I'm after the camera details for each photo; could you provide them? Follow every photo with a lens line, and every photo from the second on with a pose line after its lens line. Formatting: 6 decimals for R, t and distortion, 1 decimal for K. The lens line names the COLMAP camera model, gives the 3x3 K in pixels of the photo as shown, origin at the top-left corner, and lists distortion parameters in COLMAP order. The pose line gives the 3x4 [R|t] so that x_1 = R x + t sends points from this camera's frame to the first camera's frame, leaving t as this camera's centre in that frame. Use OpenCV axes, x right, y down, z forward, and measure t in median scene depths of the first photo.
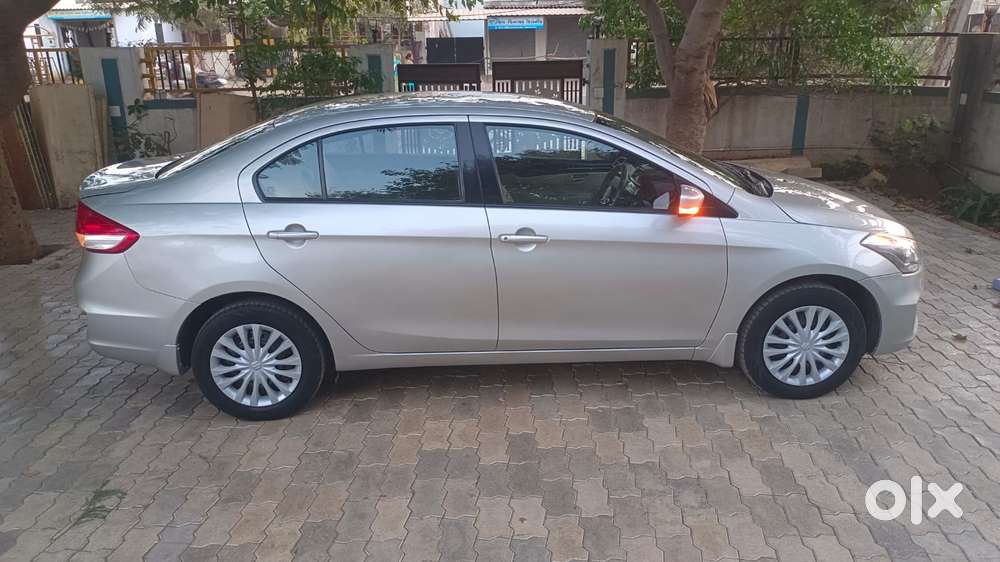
lens RADIAL K [[732.8, 0, 508.4], [0, 732.8, 292.3], [0, 0, 1]] dist [0.044357, -0.054311]
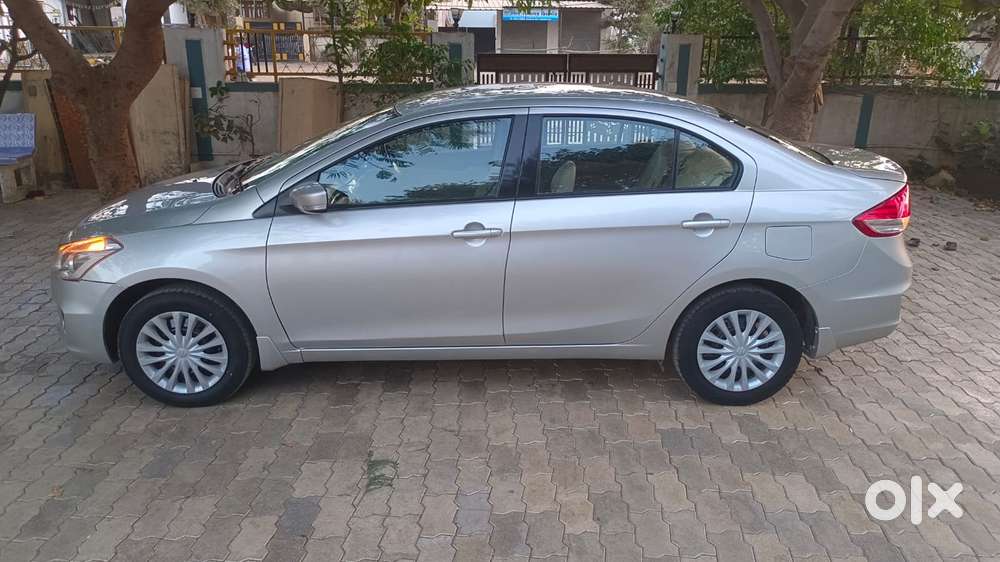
lens RADIAL K [[747.5, 0, 500.0], [0, 747.5, 281.0], [0, 0, 1]] dist [0.051374, -0.062816]
pose [[0.999409, 0.020661, 0.027470, -0.137704], [-0.020404, 0.999745, -0.009631, 0.008316], [-0.027662, 0.009065, 0.999576, -0.017889]]
